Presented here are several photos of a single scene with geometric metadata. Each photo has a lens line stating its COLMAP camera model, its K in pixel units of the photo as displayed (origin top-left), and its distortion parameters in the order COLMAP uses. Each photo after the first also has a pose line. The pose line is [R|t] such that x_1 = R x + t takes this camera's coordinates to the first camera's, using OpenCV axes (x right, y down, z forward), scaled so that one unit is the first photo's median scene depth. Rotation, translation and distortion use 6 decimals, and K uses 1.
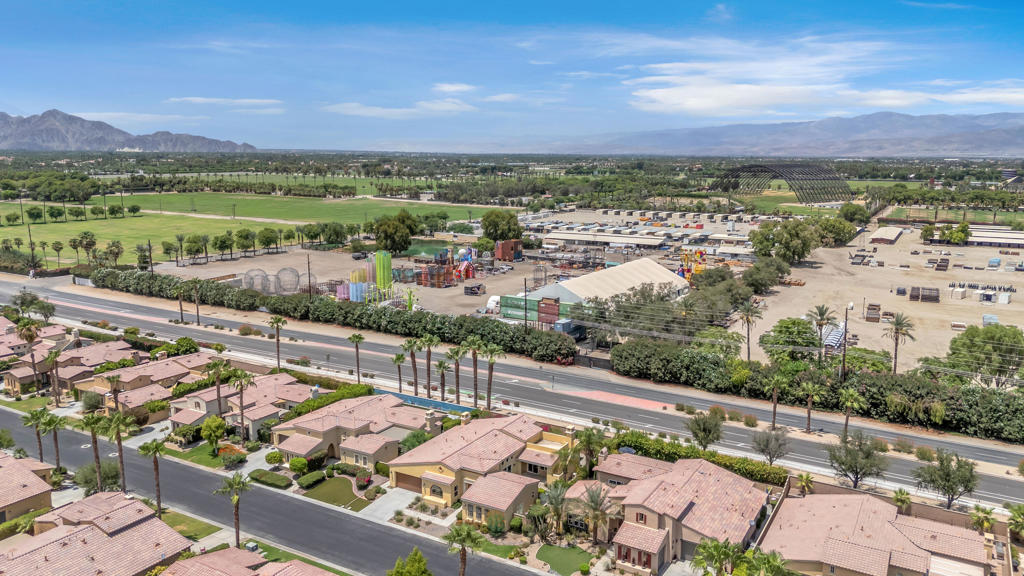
lens RADIAL K [[749.2, 0, 512.0], [0, 749.2, 288.0], [0, 0, 1]] dist [0.094279, -0.109995]
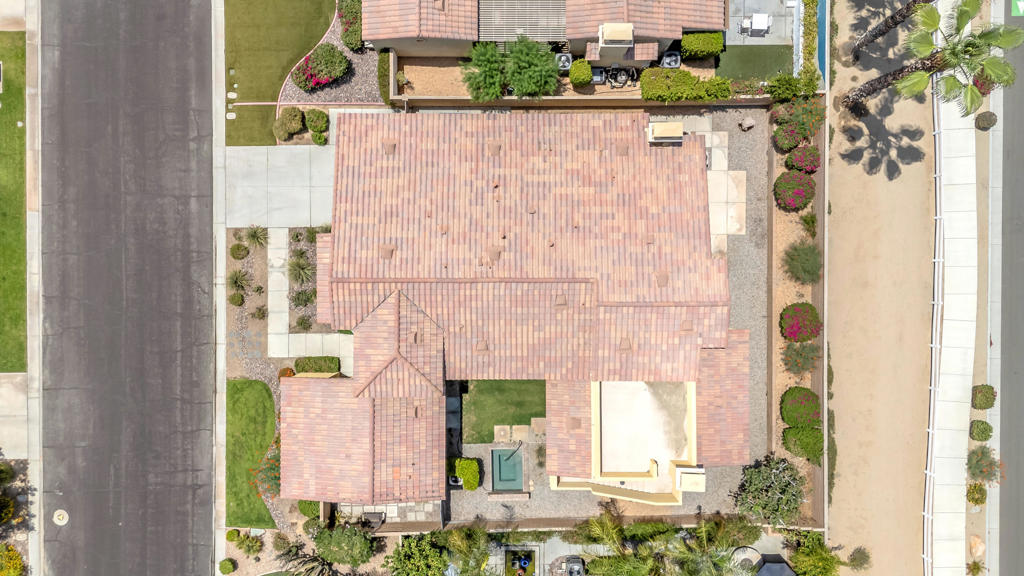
lens RADIAL K [[749.2, 0, 512.0], [0, 749.2, 288.0], [0, 0, 1]] dist [0.094279, -0.109995]
pose [[0.503888, 0.863764, -0.002950, -0.035423], [-0.150002, 0.090868, 0.984501, -0.134394], [0.850645, -0.495635, 0.175354, 0.831548]]
